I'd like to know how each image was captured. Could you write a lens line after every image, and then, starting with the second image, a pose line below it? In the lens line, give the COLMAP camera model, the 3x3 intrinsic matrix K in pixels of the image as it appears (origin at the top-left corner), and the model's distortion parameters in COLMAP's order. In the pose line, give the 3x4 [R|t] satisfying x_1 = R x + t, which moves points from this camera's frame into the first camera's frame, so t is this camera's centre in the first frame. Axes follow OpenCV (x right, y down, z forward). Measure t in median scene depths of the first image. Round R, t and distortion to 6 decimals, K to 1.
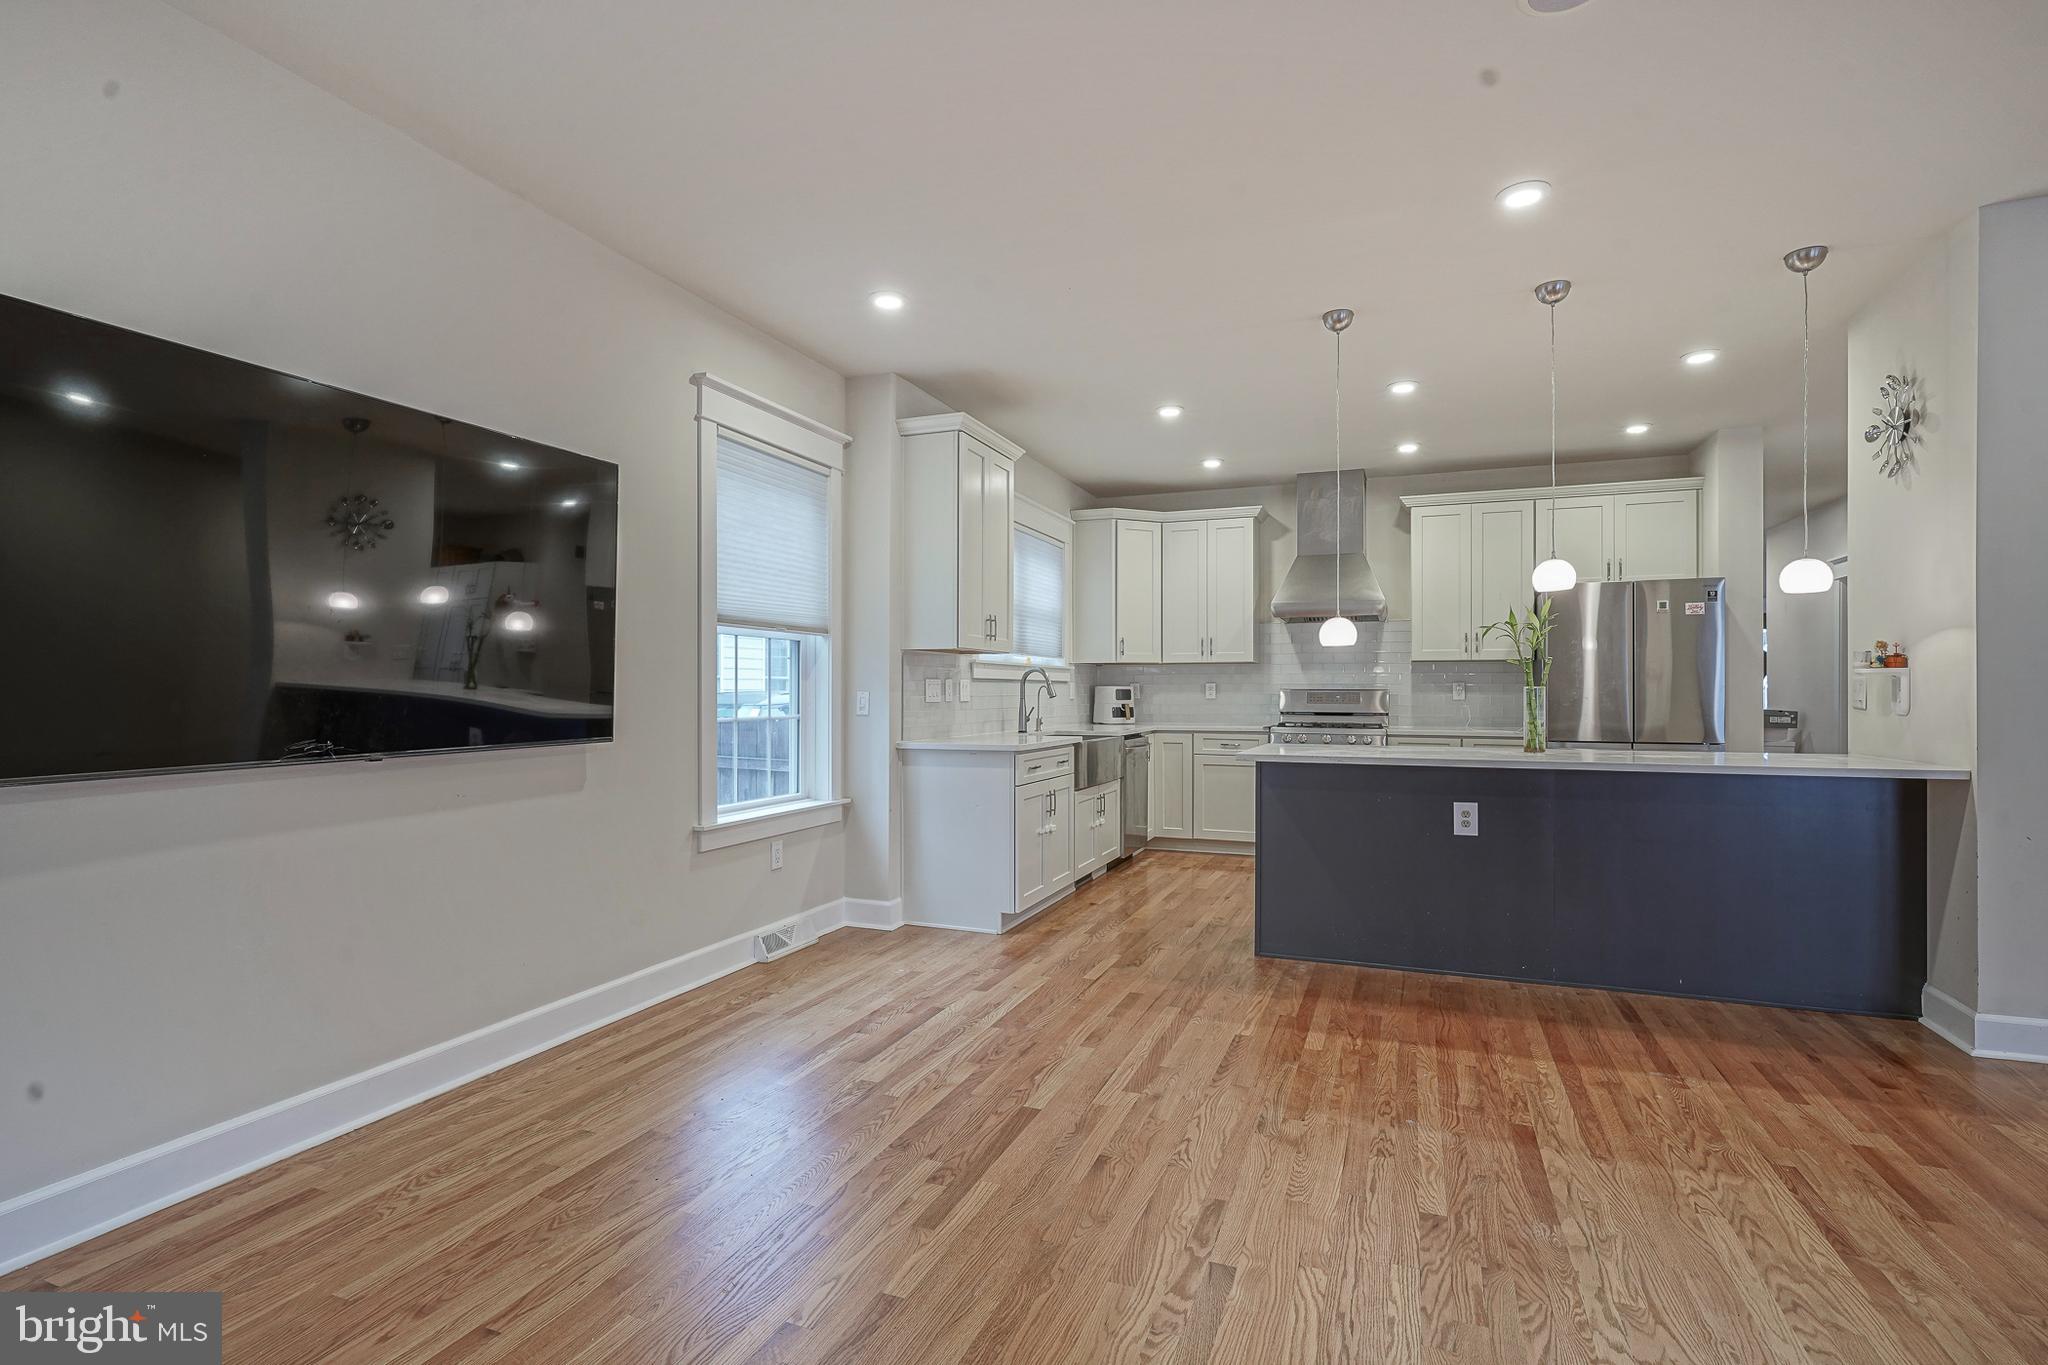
lens RADIAL K [[1026.5, 0, 1026.0], [0, 1026.5, 688.0], [0, 0, 1]] dist [-0.012438, 0.007004]
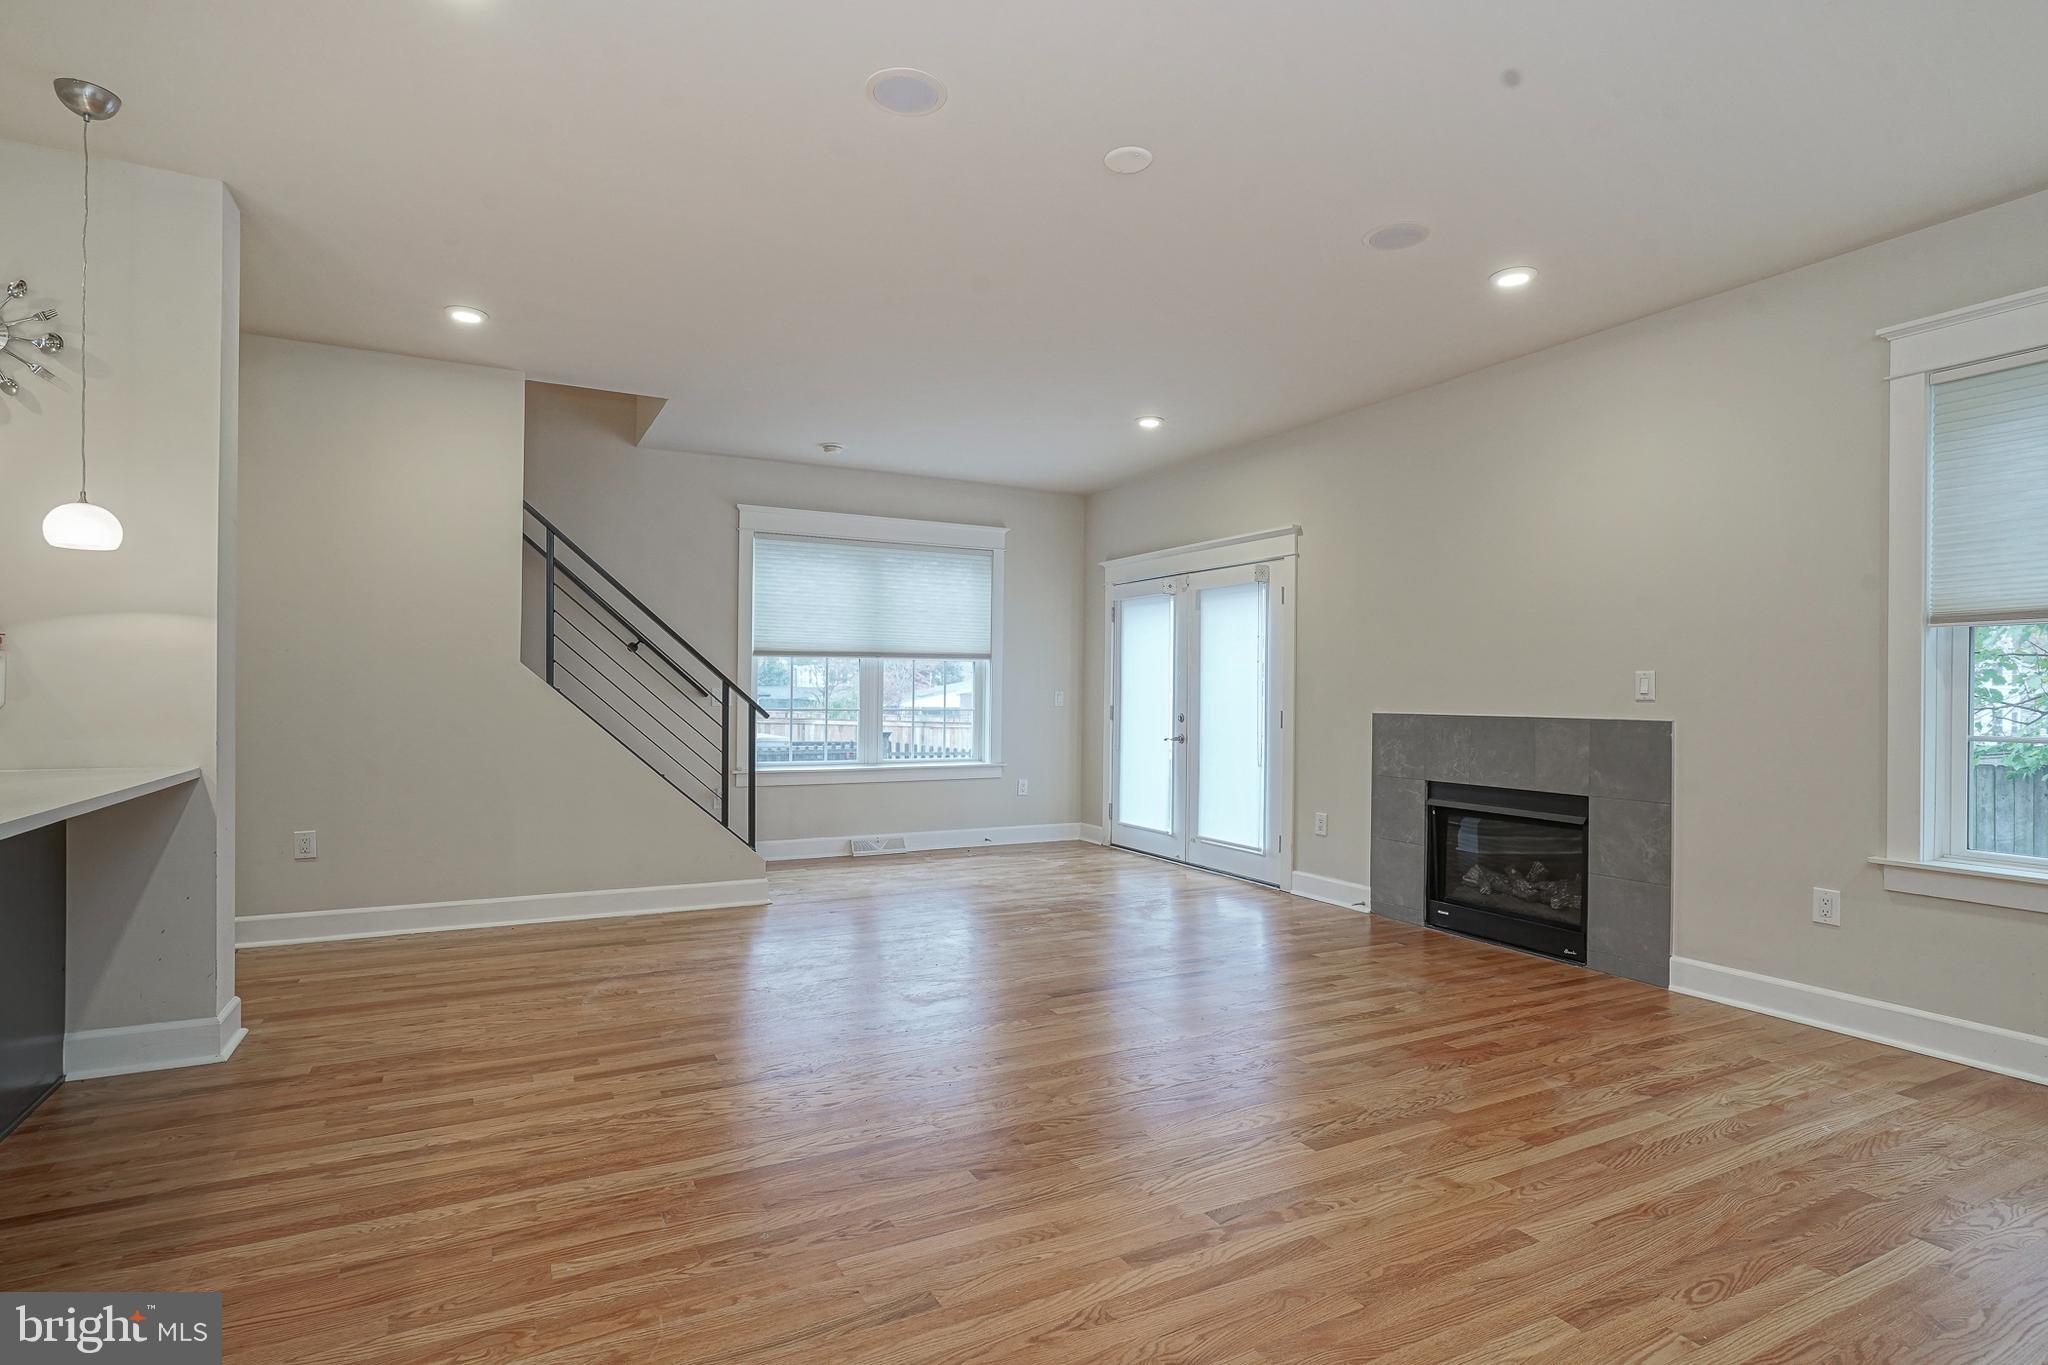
lens RADIAL K [[995.0, 0, 981.6], [0, 995.0, 668.0], [0, 0, 1]] dist [0.005715, -0.005268]
pose [[-0.736565, 0.010435, 0.676286, -0.168480], [-0.013113, 0.999473, -0.029704, 0.012598], [-0.676239, -0.030748, -0.736040, 0.966994]]
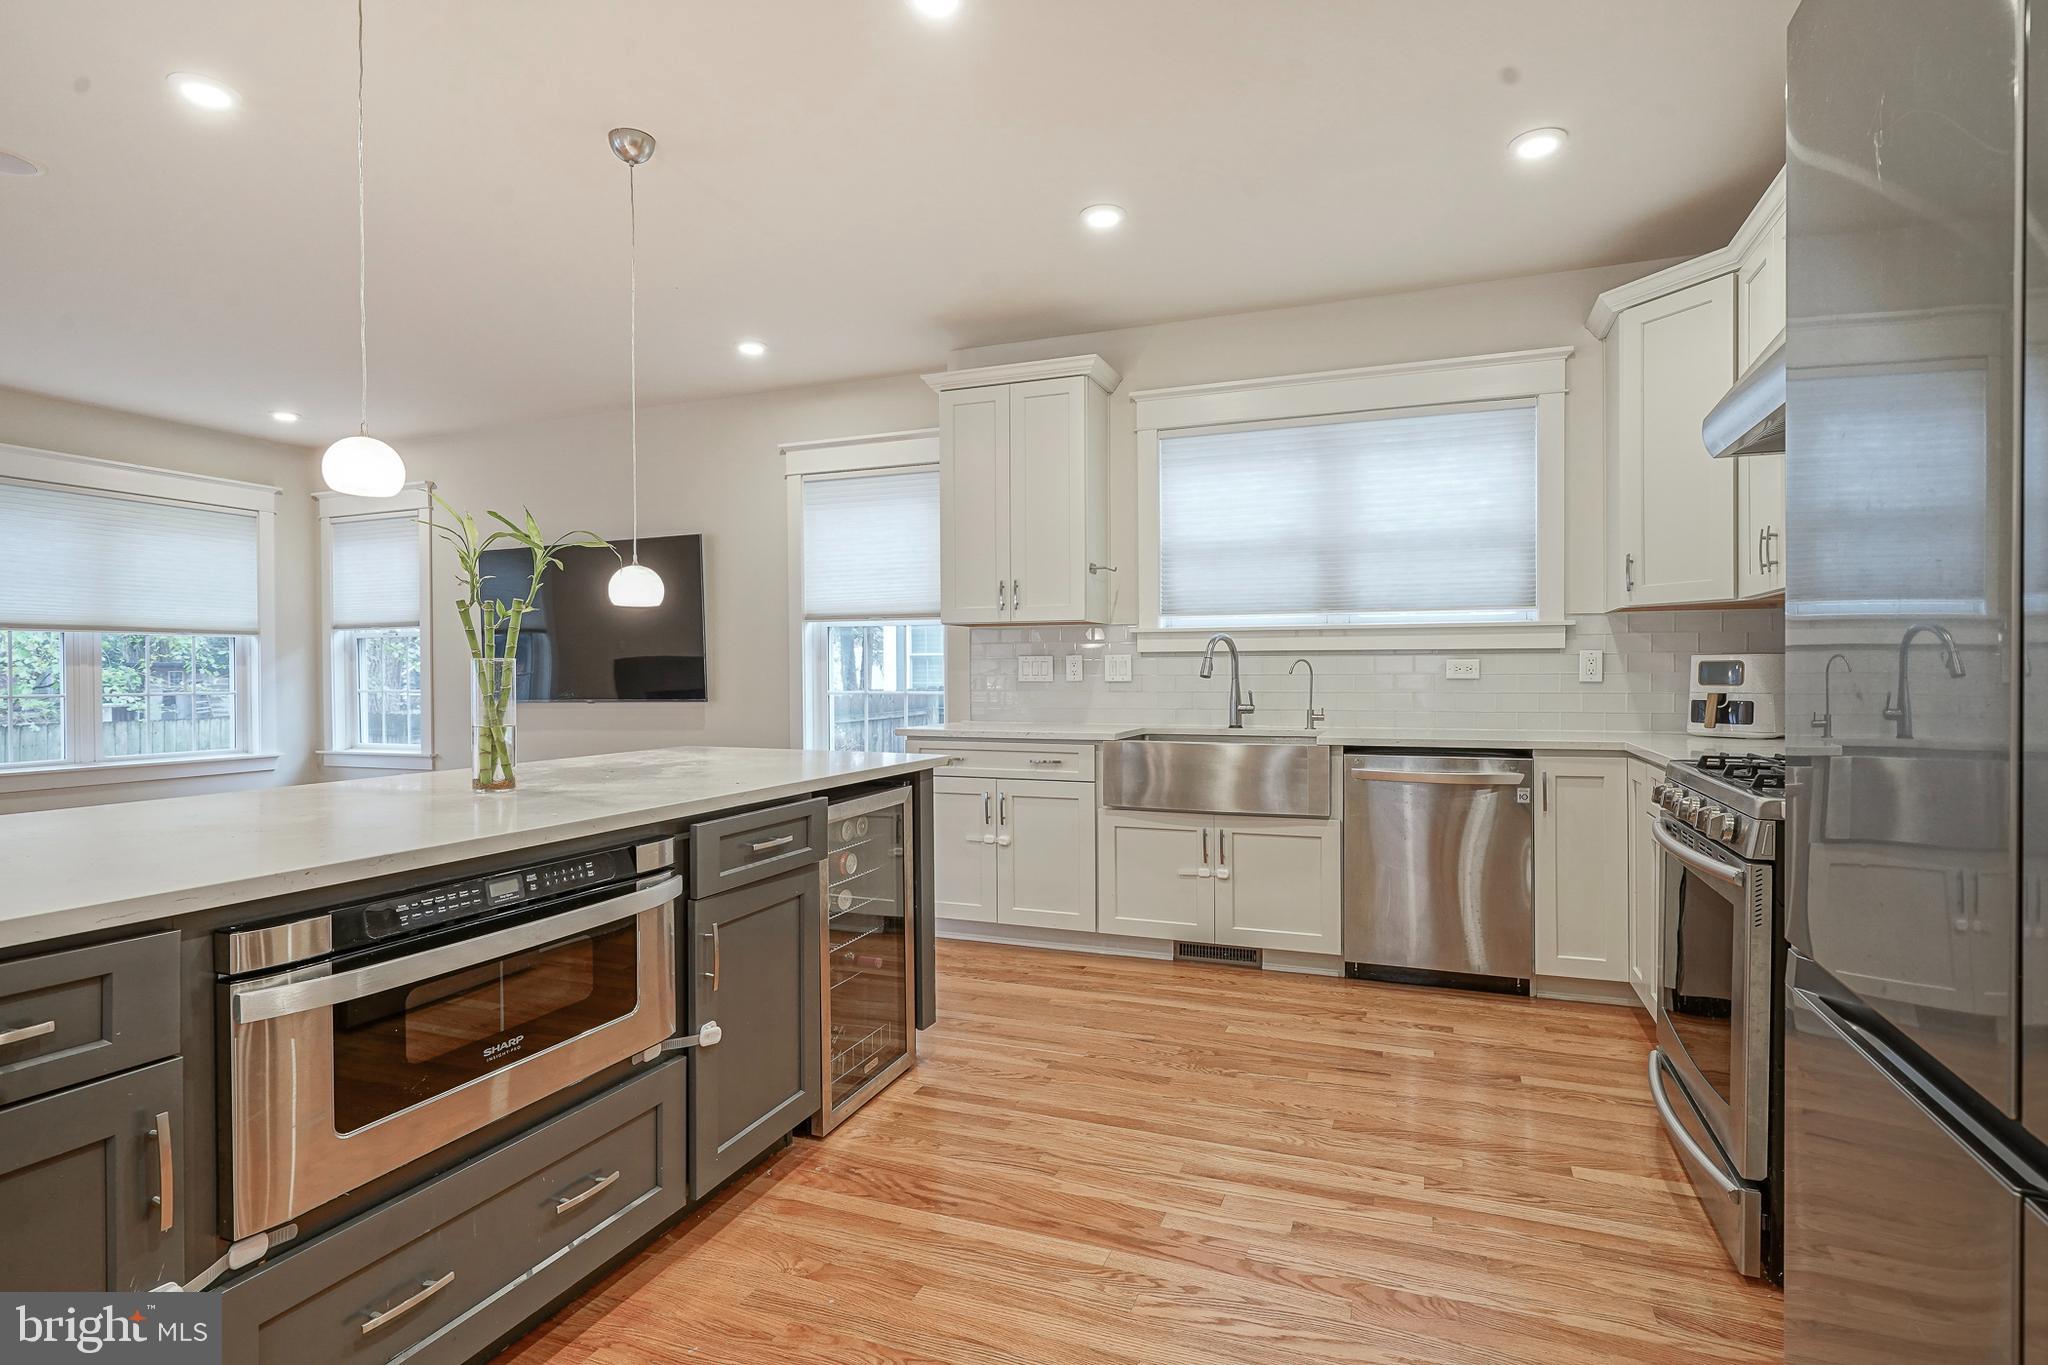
lens RADIAL K [[1026.5, 0, 1047.7], [0, 1026.5, 678.7], [0, 0, 1]] dist [-0.012438, 0.007004]
pose [[-0.016940, 0.009066, -0.999815, 1.030095], [0.009322, 0.999917, 0.008909, 0.003986], [0.999813, -0.009169, -0.017023, 1.314805]]
